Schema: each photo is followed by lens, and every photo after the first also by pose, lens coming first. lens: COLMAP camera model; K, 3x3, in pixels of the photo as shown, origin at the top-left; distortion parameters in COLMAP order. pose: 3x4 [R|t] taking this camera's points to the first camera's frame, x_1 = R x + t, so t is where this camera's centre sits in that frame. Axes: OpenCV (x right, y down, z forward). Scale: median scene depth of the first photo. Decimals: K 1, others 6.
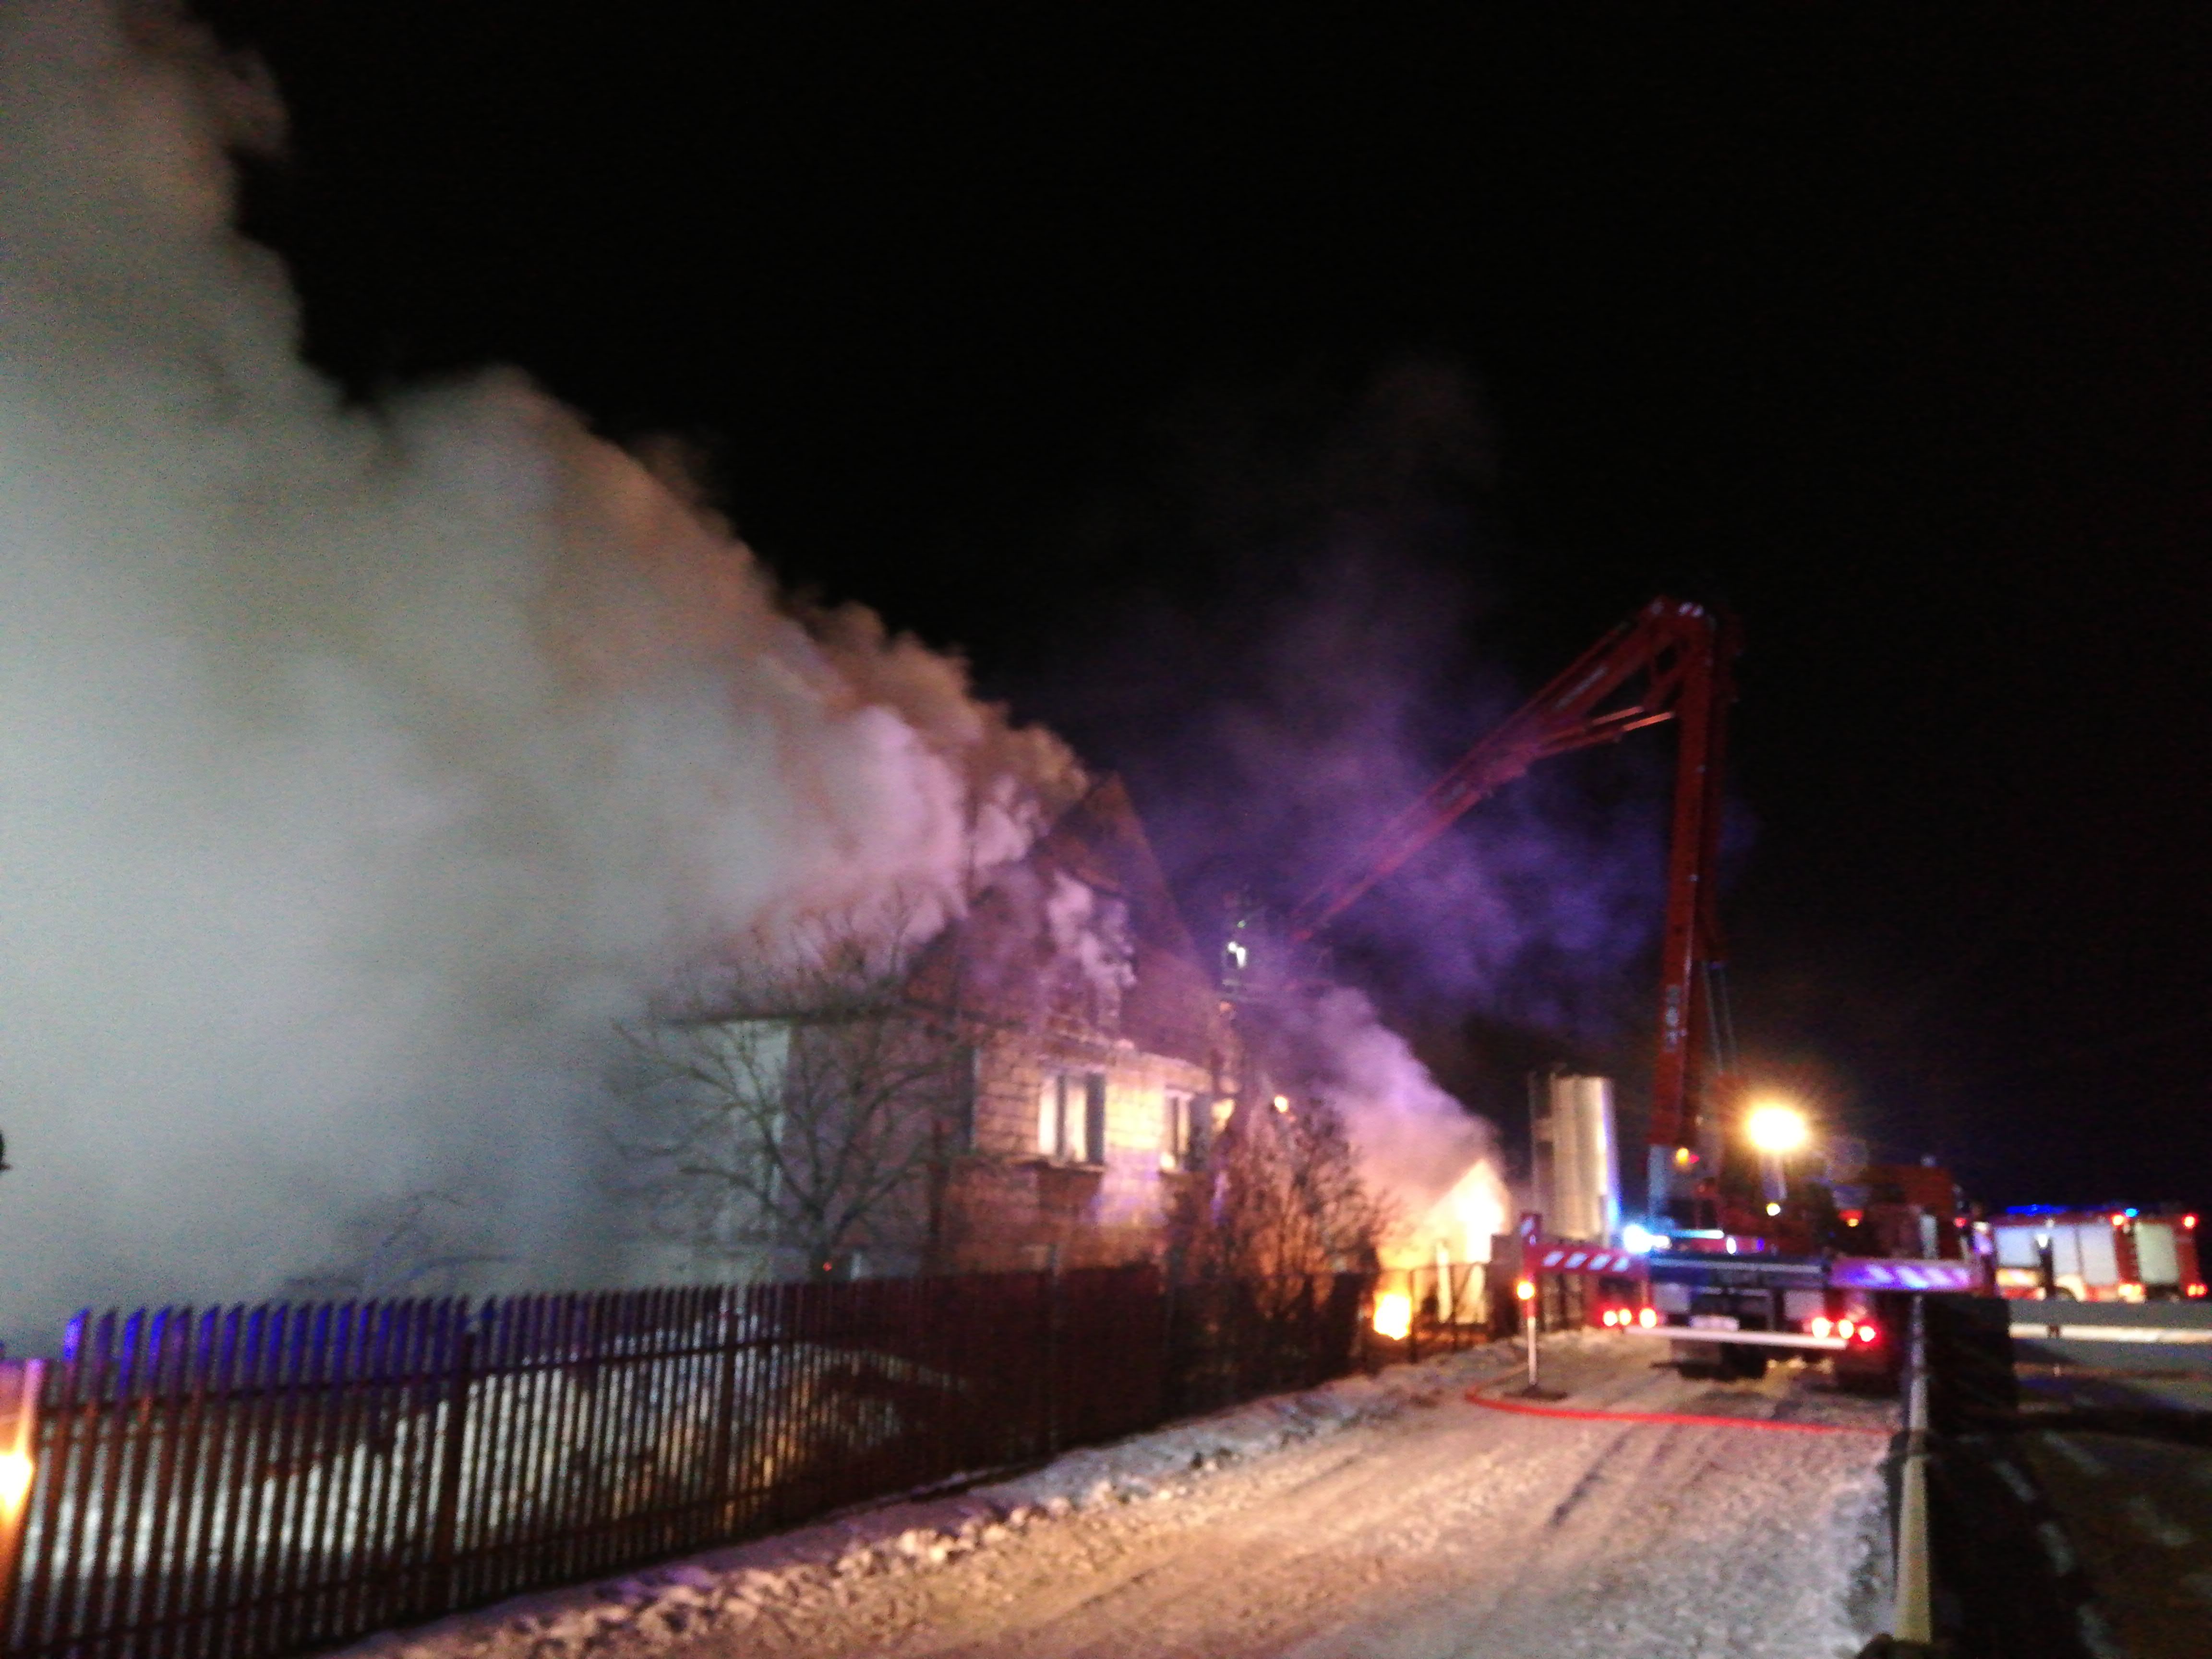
lens RADIAL K [[1633.2, 0, 1106.7], [0, 1633.2, 788.4], [0, 0, 1]] dist [0.073272, -0.098711]
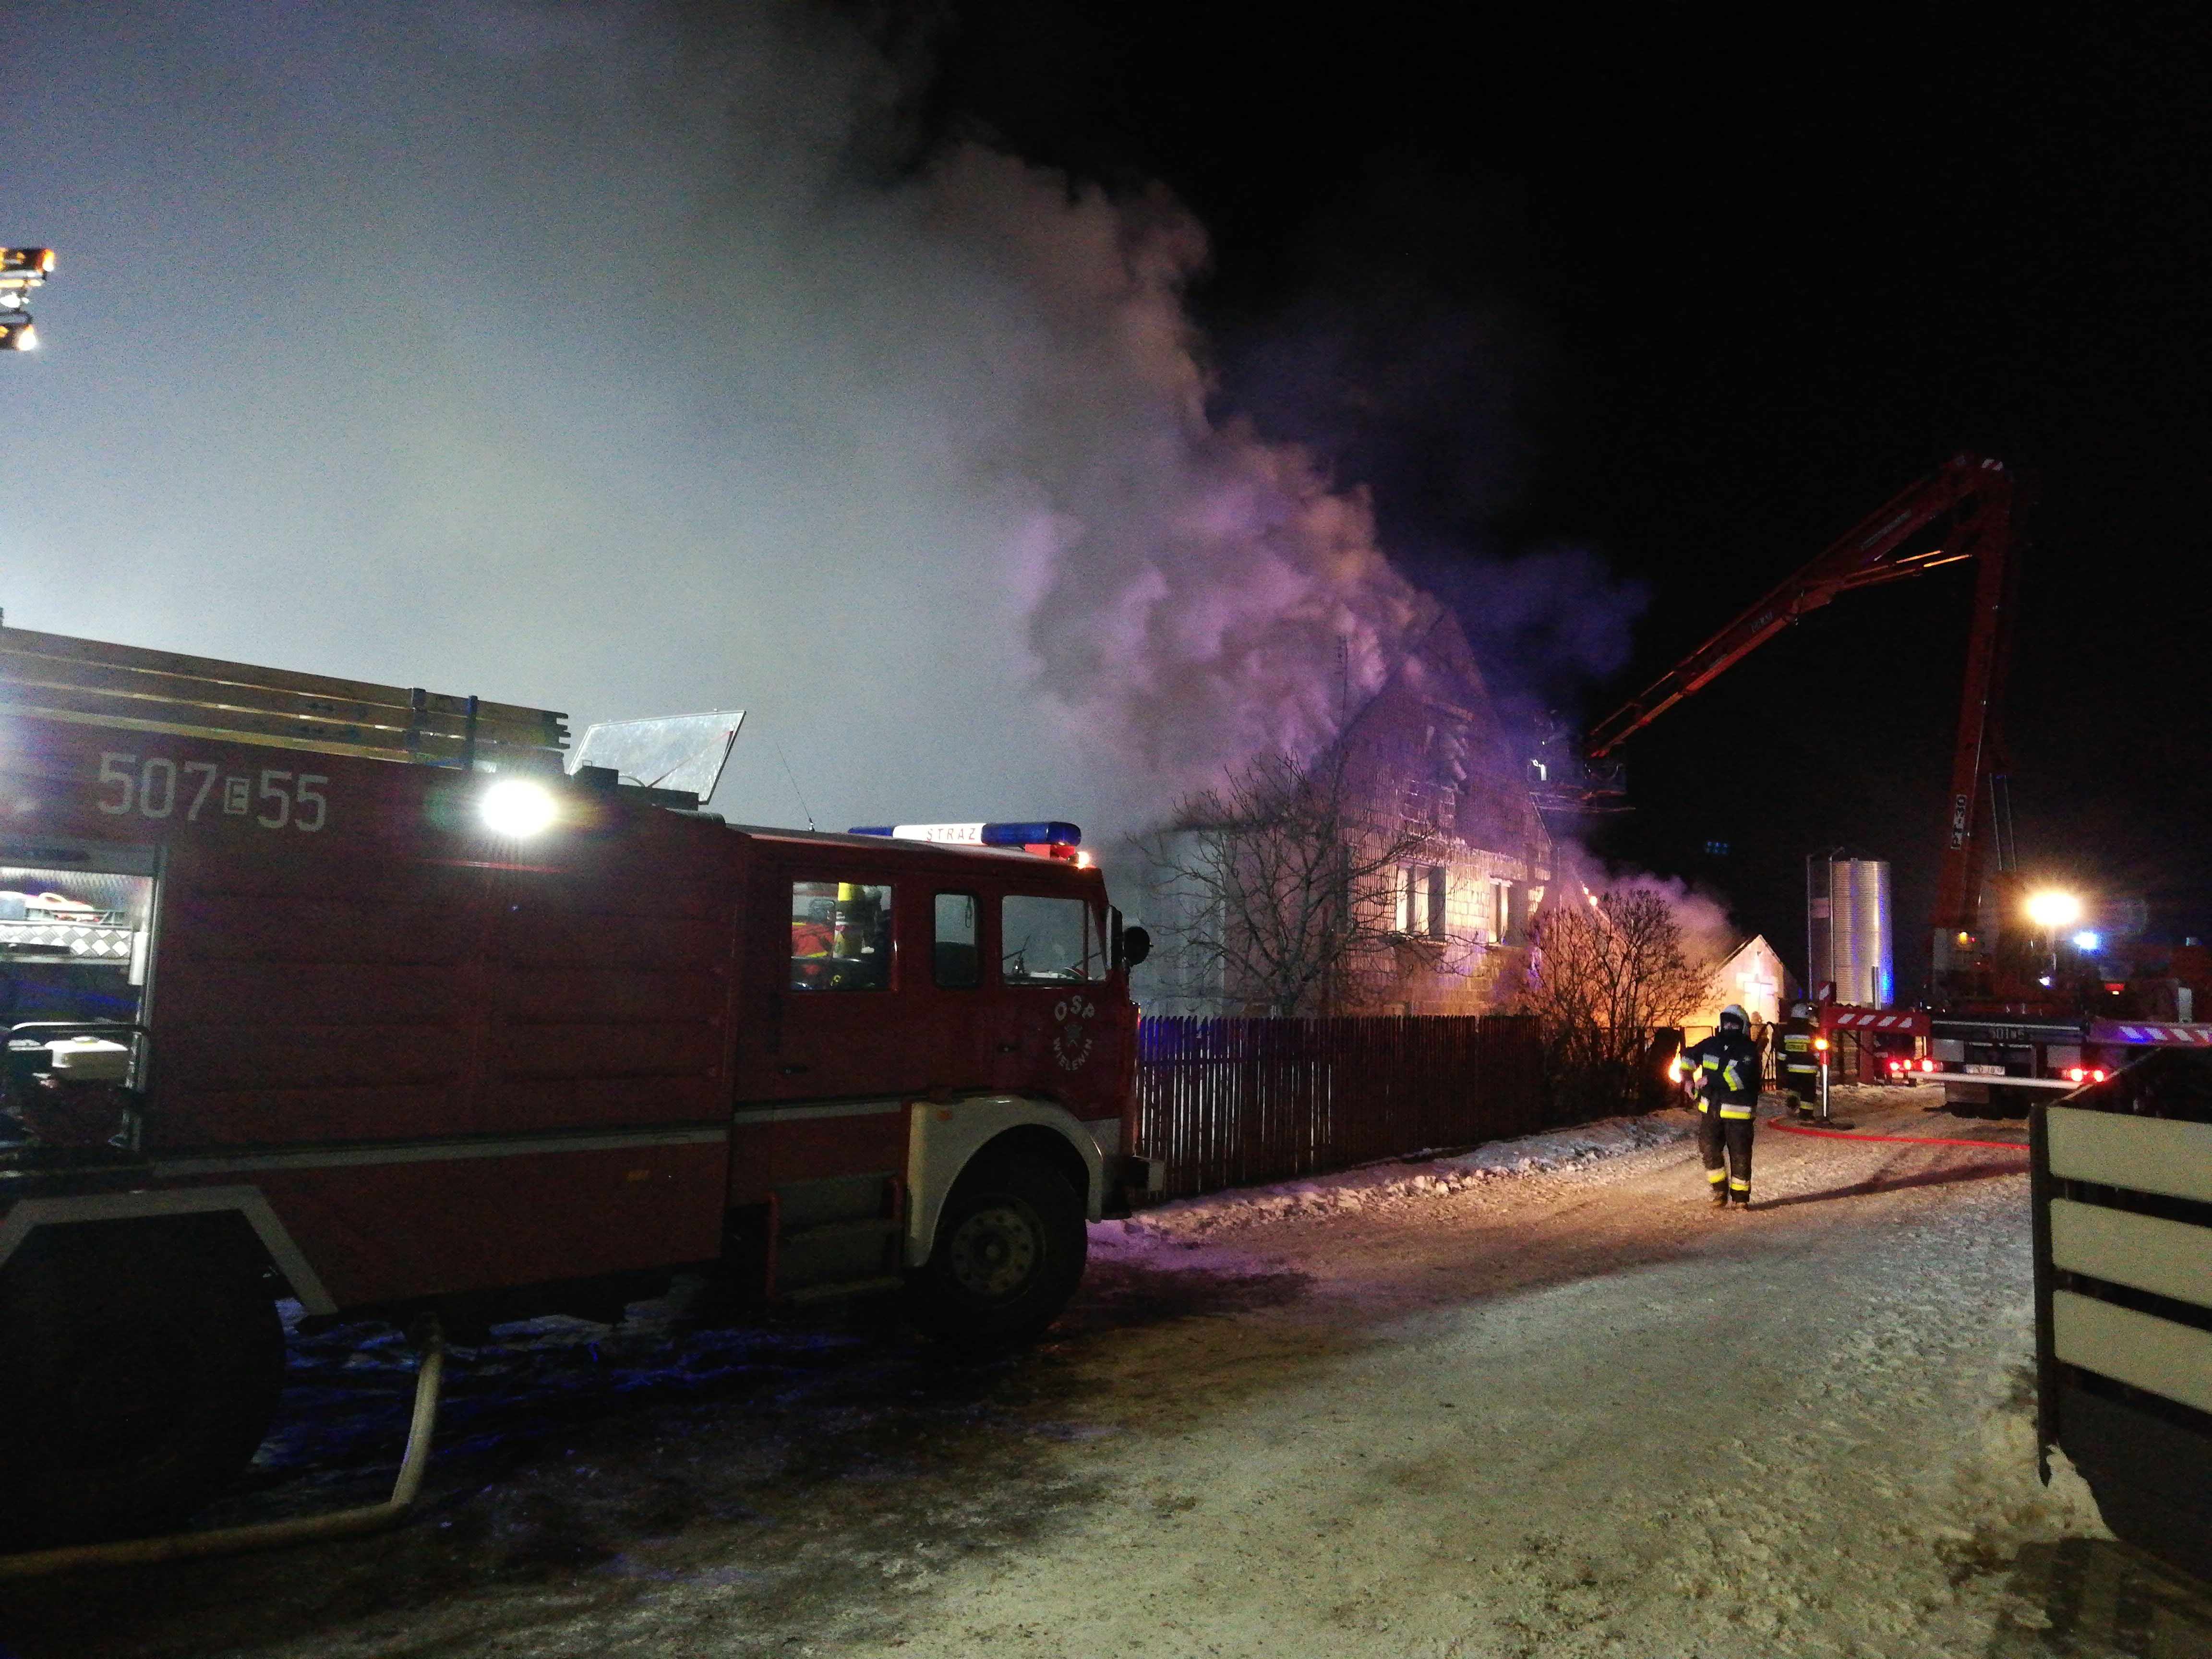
lens RADIAL K [[1633.2, 0, 1106.7], [0, 1633.2, 788.4], [0, 0, 1]] dist [0.073272, -0.098711]
pose [[0.989995, -0.006718, -0.140945, -0.089075], [0.025701, 0.990742, 0.133301, -0.055406], [0.138745, -0.135590, 0.981002, -0.230410]]
